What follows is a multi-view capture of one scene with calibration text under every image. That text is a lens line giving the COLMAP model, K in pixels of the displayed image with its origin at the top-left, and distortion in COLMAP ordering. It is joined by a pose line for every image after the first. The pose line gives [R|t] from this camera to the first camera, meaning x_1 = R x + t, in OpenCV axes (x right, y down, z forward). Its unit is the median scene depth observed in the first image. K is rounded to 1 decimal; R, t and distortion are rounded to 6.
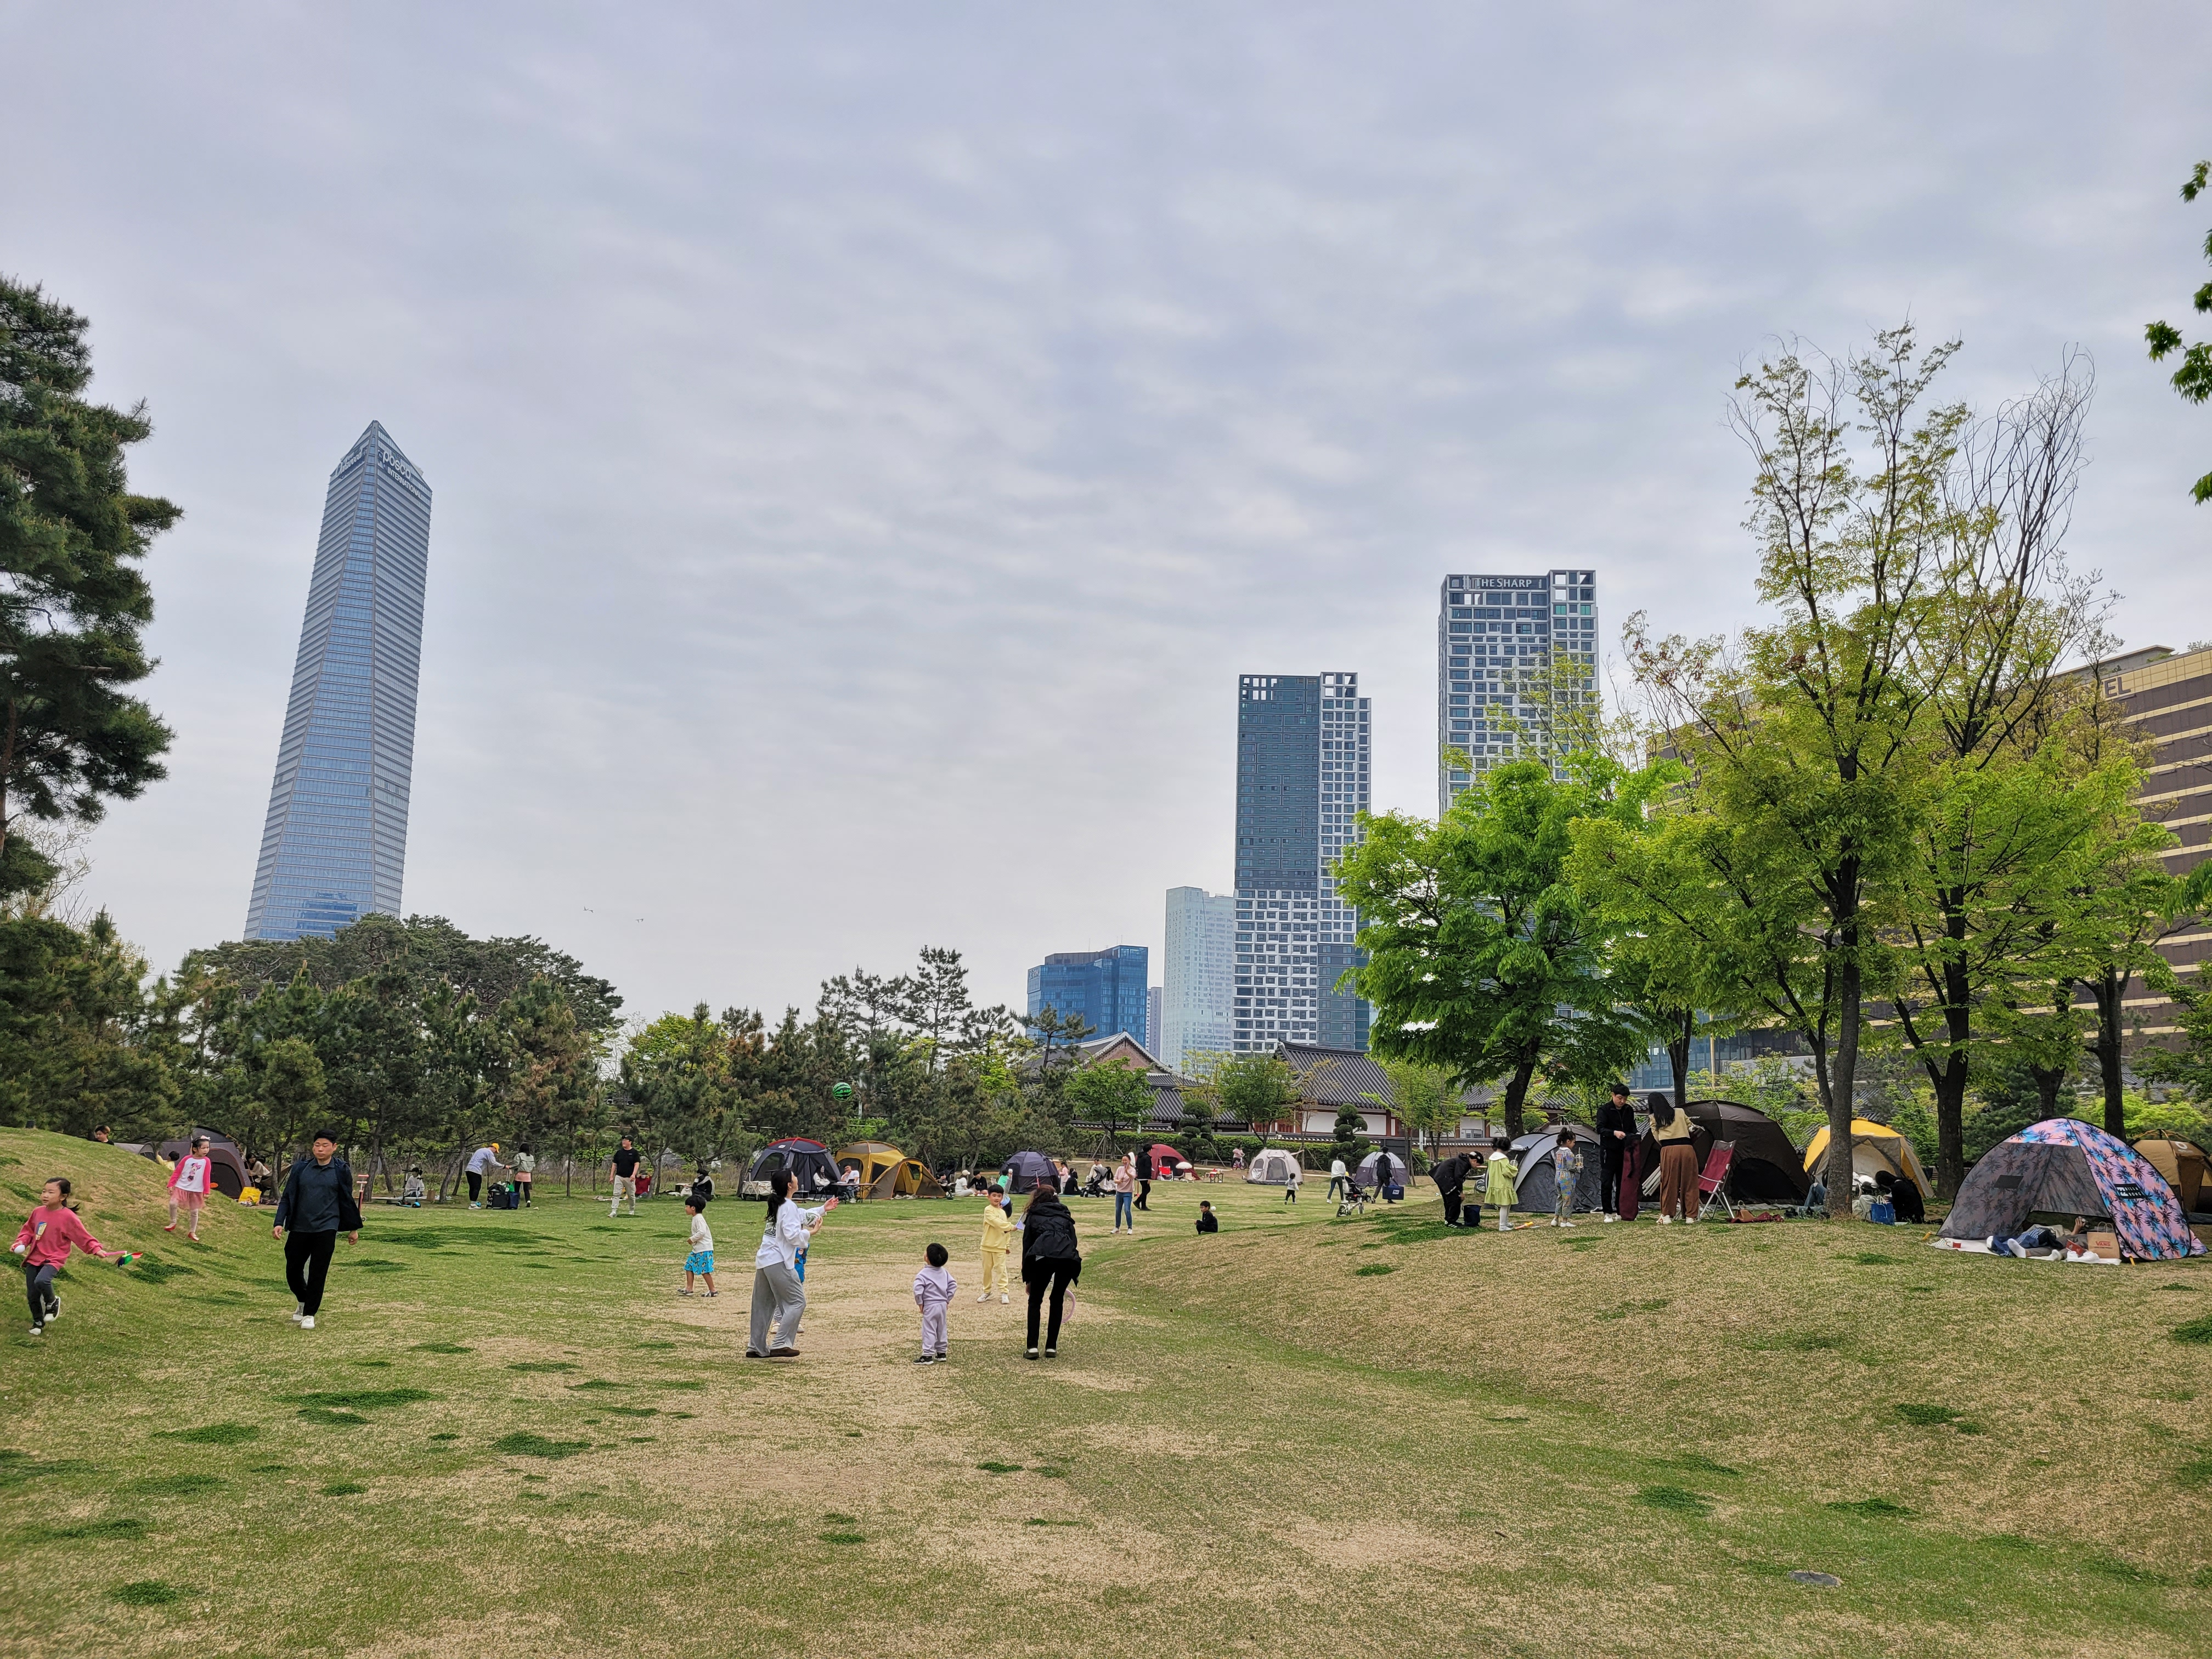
lens RADIAL K [[1645.9, 0, 1111.7], [0, 1645.9, 863.7], [0, 0, 1]] dist [0.064216, -0.047826]
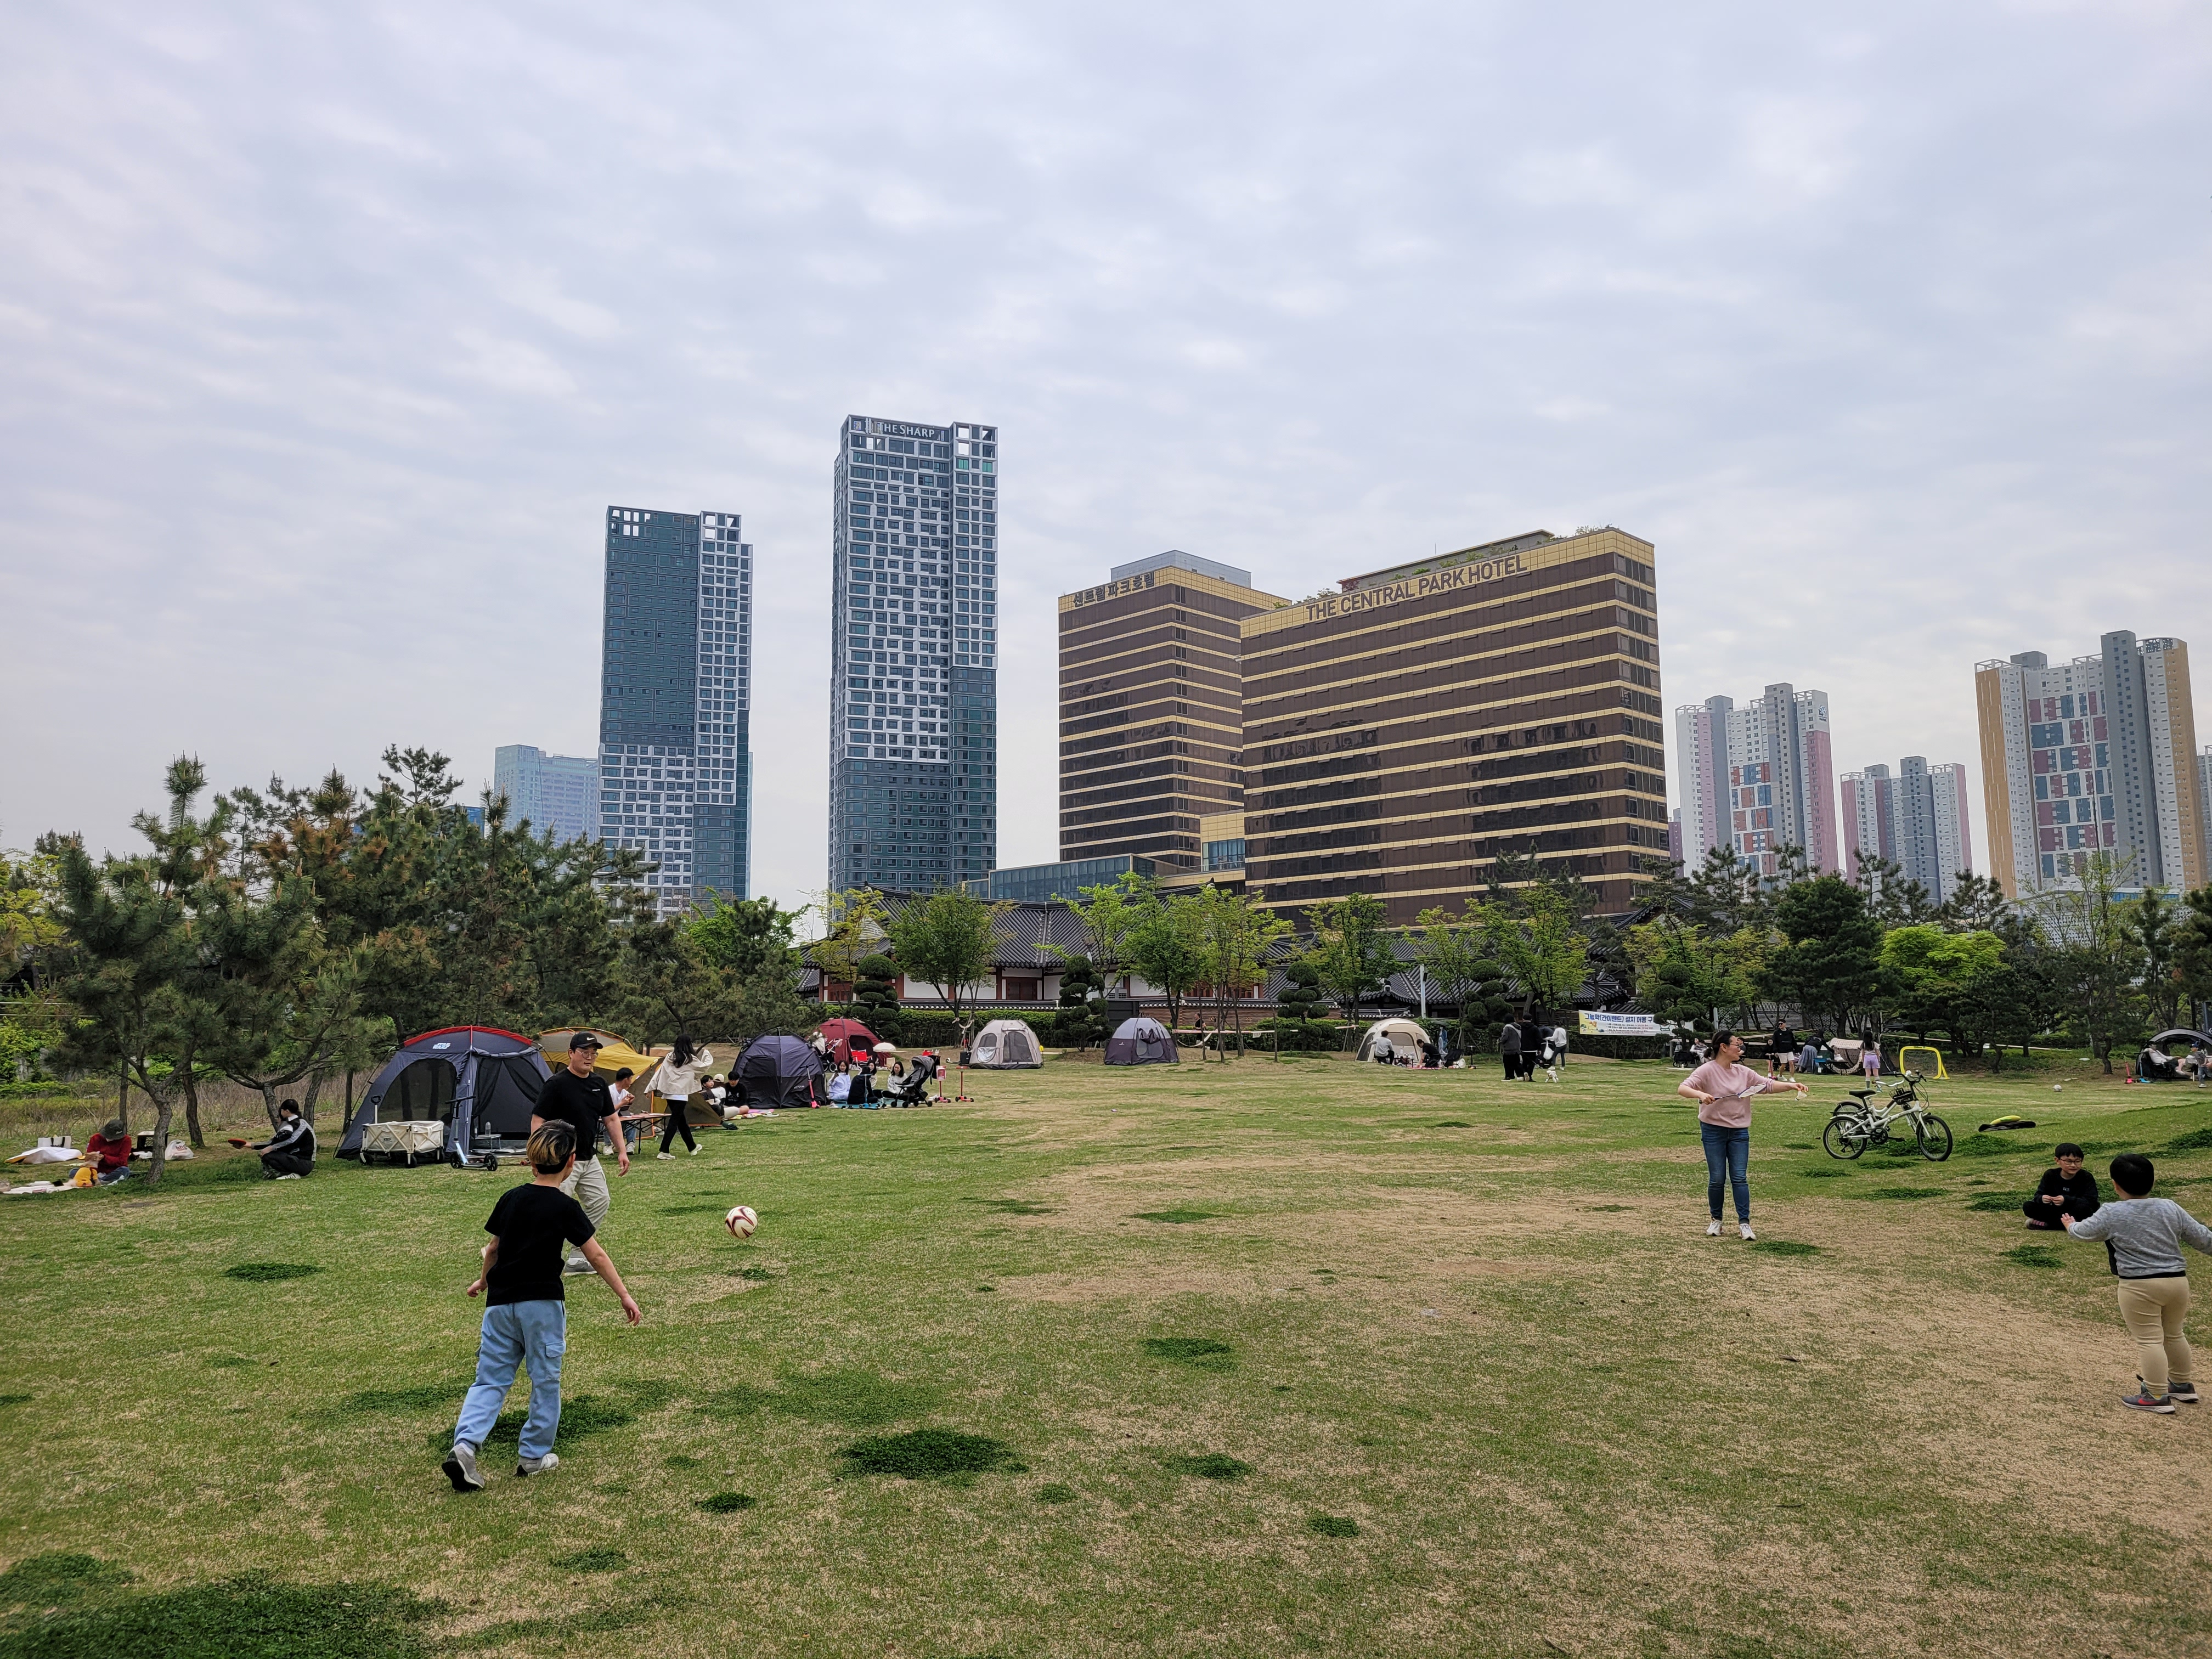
lens RADIAL K [[1645.9, 0, 1106.3], [0, 1645.9, 821.6], [0, 0, 1]] dist [0.064216, -0.047826]
pose [[0.921902, 0.011781, 0.387244, -0.048088], [-0.031969, 0.998442, 0.045732, 0.018302], [-0.386102, -0.054540, 0.920842, 0.113392]]
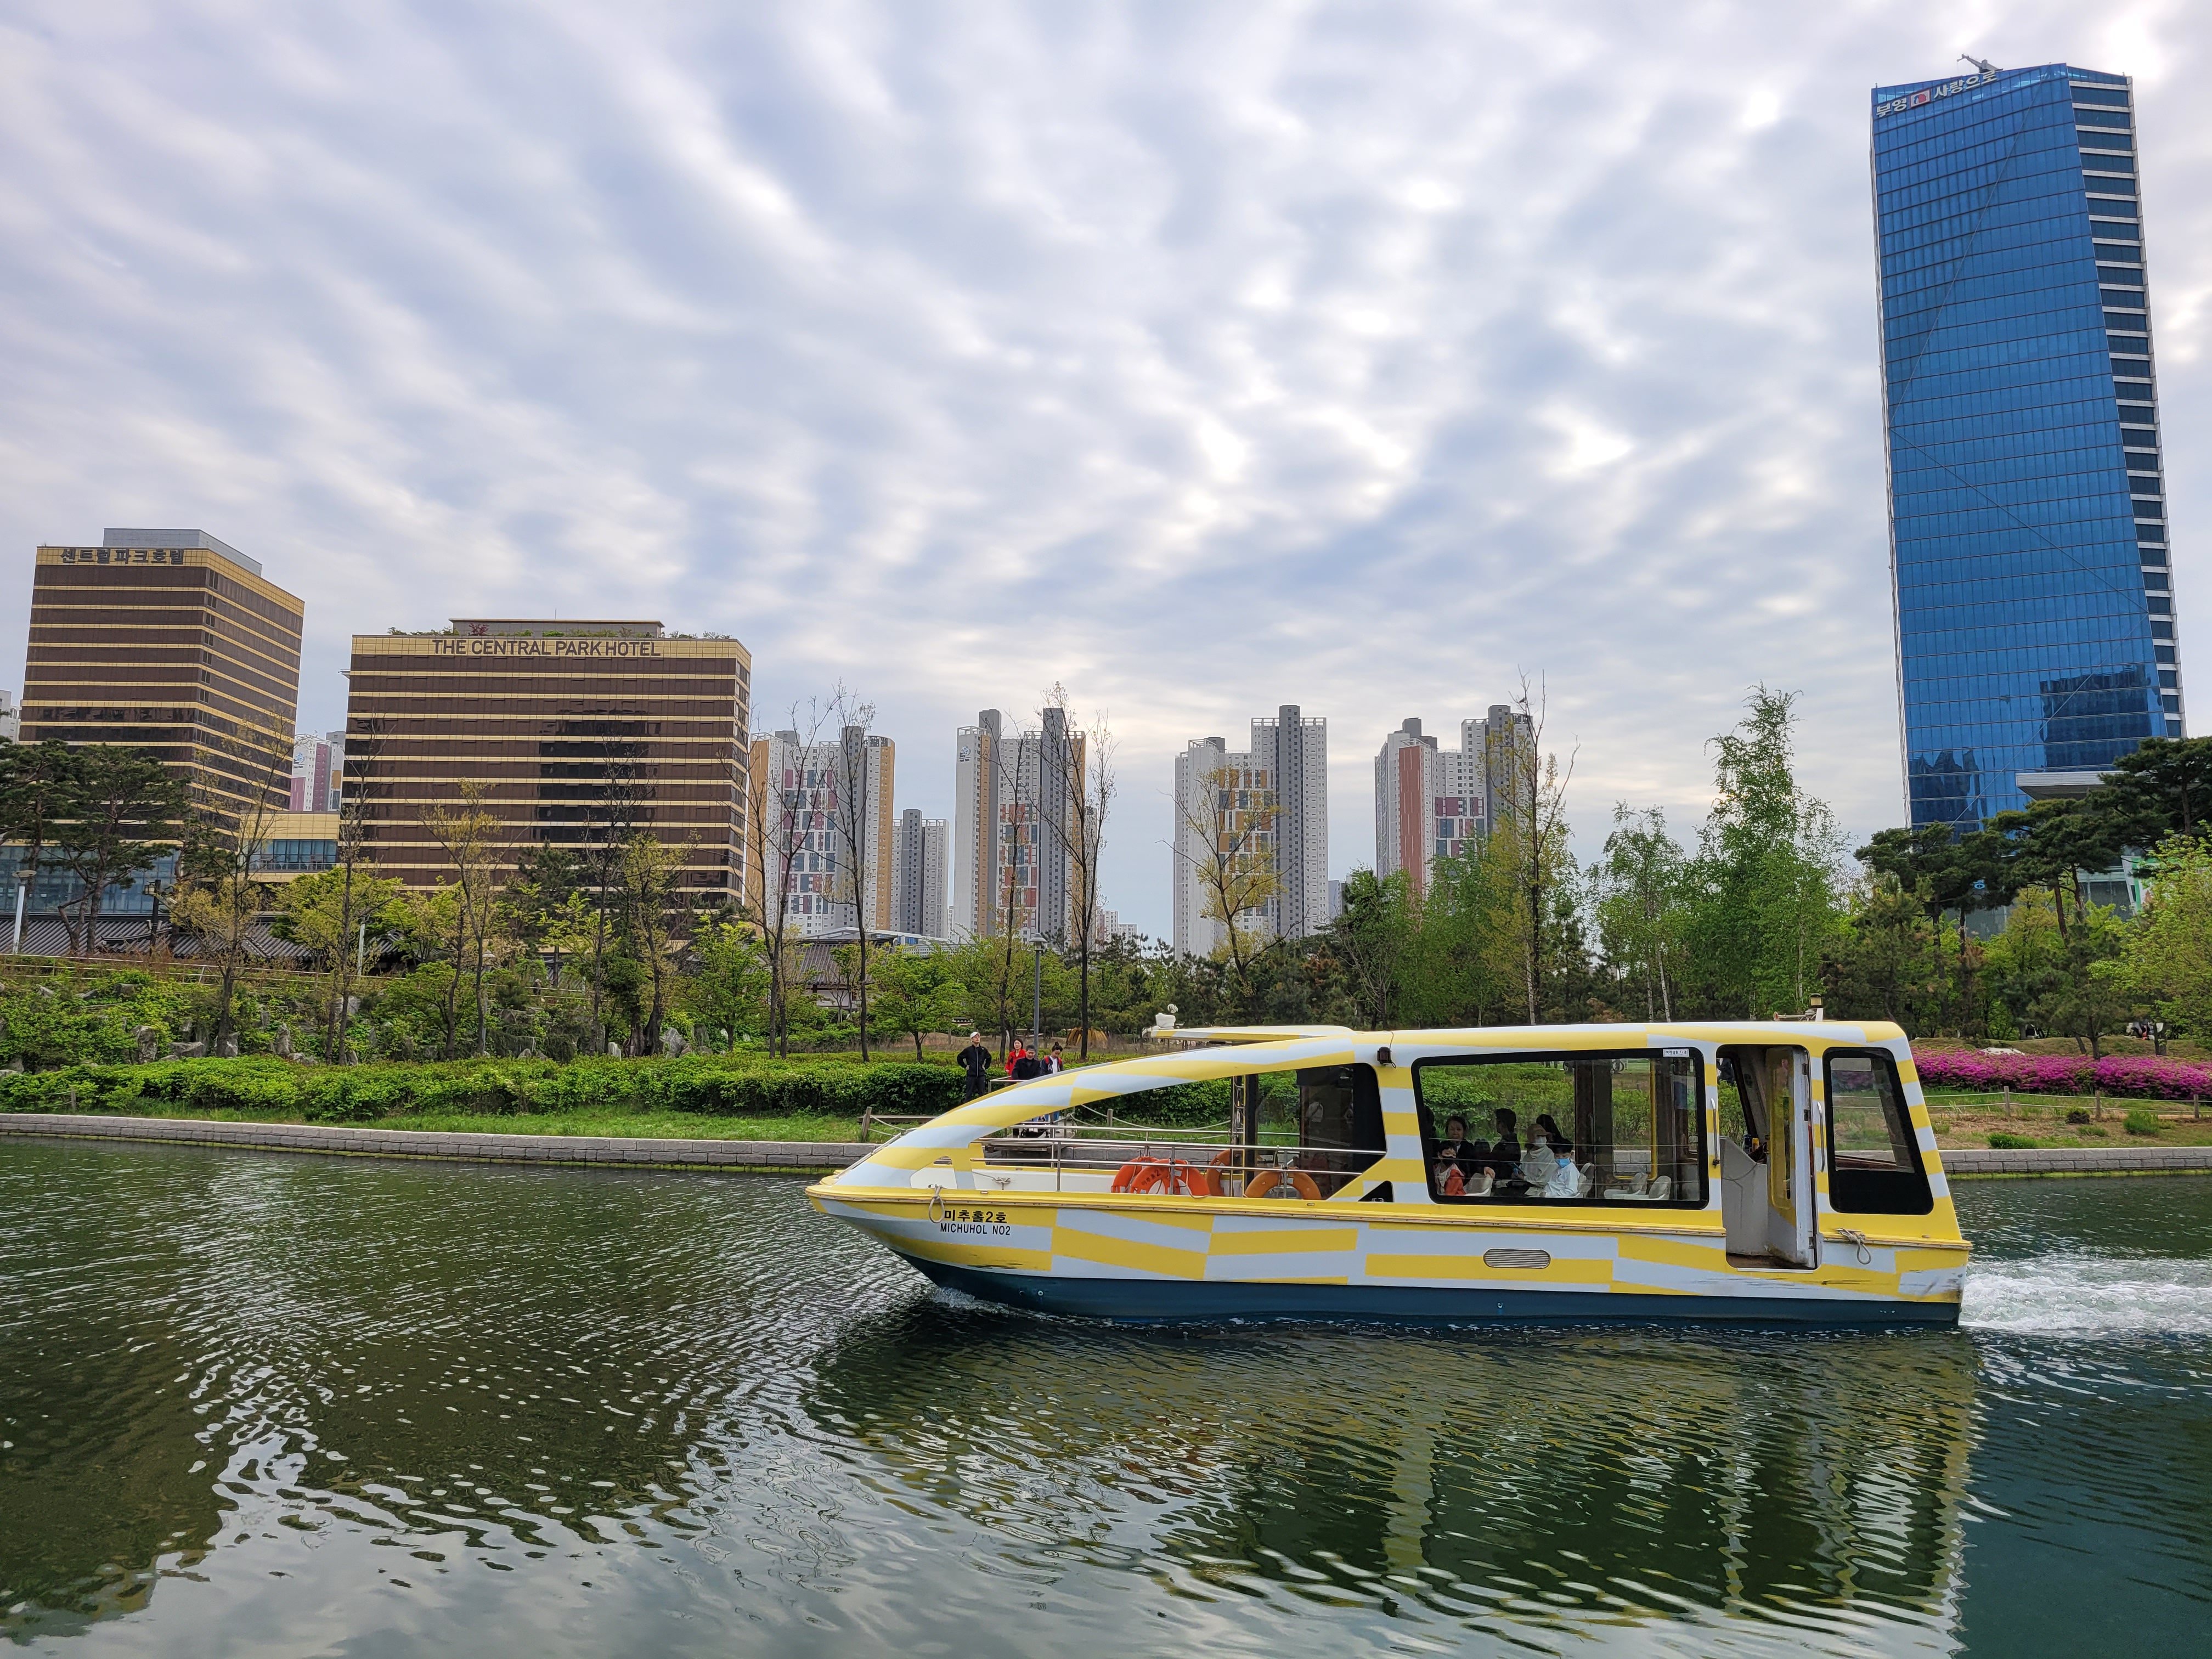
lens RADIAL K [[1645.9, 0, 1097.9], [0, 1645.9, 823.2], [0, 0, 1]] dist [0.064216, -0.047826]
pose [[0.386468, 0.094806, 0.917417, -0.426600], [-0.161043, 0.986358, -0.034090, 0.016109], [-0.908134, -0.134569, 0.396464, 0.145667]]
